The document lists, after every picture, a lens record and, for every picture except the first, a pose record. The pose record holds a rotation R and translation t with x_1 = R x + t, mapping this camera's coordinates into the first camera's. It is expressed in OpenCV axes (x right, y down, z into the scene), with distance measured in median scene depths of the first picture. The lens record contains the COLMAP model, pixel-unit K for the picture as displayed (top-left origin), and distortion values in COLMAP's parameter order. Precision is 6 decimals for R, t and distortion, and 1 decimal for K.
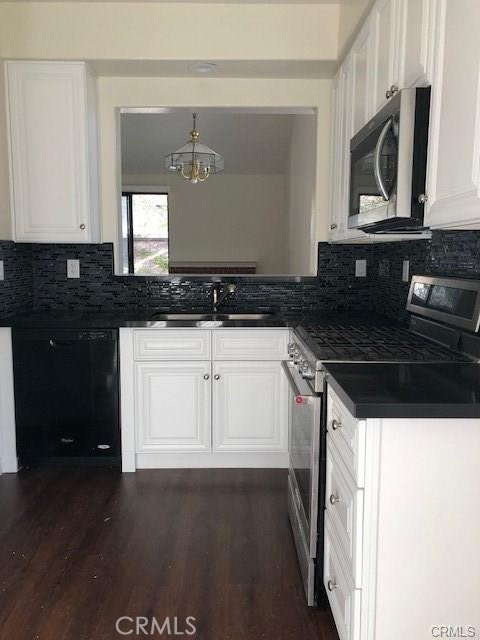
lens RADIAL K [[554.6, 0, 240.0], [0, 554.6, 320.0], [0, 0, 1]] dist [0.084823, -0.007125]
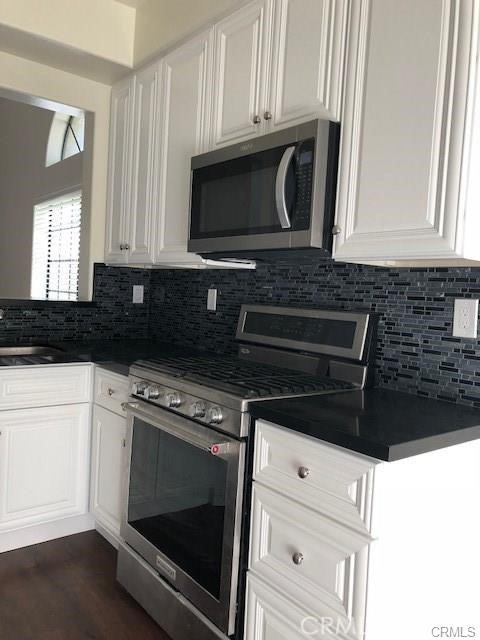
lens RADIAL K [[554.6, 0, 240.0], [0, 554.6, 320.0], [0, 0, 1]] dist [0.084823, -0.007125]
pose [[0.792957, 0.005000, 0.609257, -0.215944], [0.022549, 0.999040, -0.037547, -0.011209], [-0.608860, 0.043511, 0.792083, 0.163352]]
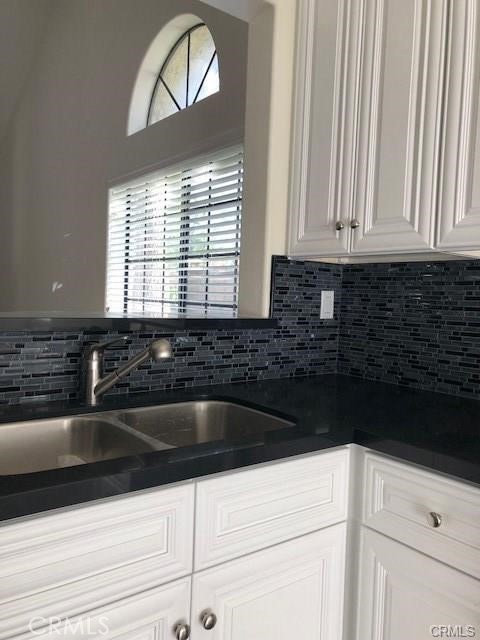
lens RADIAL K [[513.4, 0, 240.8], [0, 513.4, 328.2], [0, 0, 1]] dist [0.061941, -0.006835]
pose [[0.780941, -0.013333, 0.624462, -0.196581], [0.036614, 0.999030, -0.024458, -0.058531], [-0.623530, 0.041964, 0.780672, 0.637421]]
